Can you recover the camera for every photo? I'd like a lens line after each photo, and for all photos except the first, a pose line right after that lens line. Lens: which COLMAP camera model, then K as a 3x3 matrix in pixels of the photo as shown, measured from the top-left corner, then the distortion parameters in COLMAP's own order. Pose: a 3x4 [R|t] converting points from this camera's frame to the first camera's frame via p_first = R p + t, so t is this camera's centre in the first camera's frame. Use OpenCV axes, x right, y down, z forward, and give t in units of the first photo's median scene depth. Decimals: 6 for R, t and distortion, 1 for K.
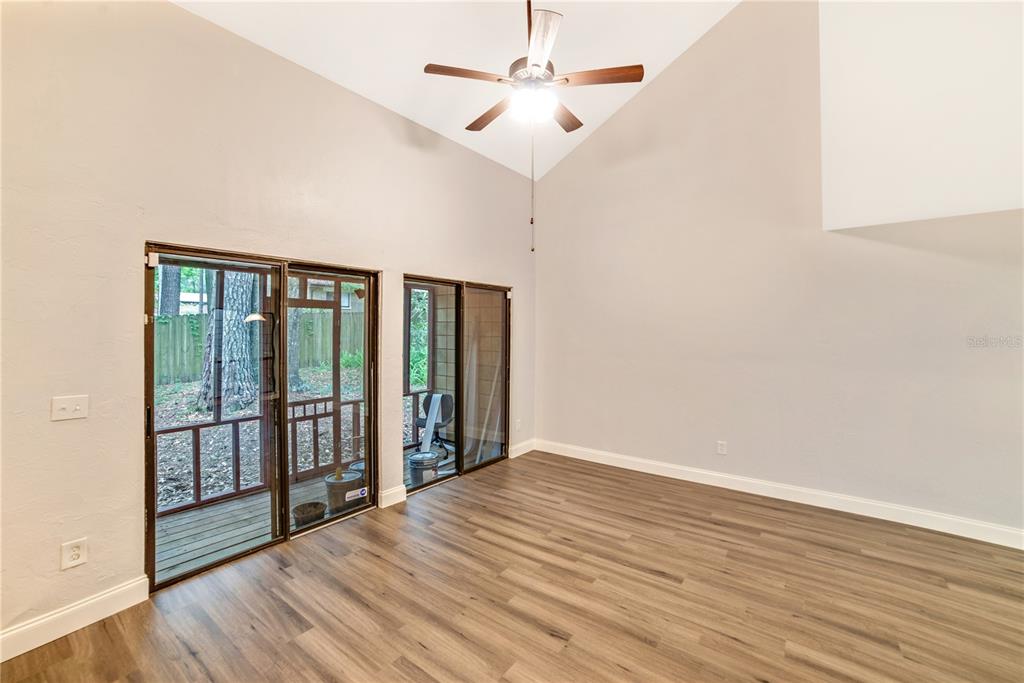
lens RADIAL K [[424.5, 0, 490.1], [0, 424.5, 326.4], [0, 0, 1]] dist [-0.037118, 0.013796]
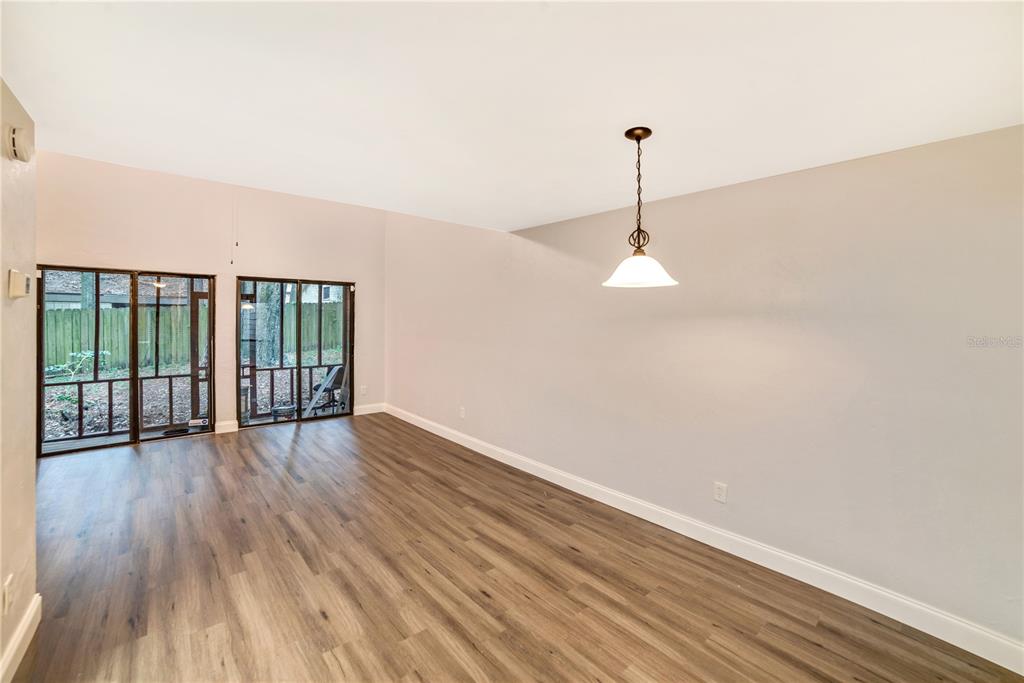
lens RADIAL K [[424.5, 0, 512.3], [0, 424.5, 331.0], [0, 0, 1]] dist [-0.037118, 0.013796]
pose [[0.978100, 0.026394, -0.206457, 1.182895], [-0.019283, 0.999152, 0.036382, -0.008150], [0.207242, -0.031604, 0.977779, -0.243891]]
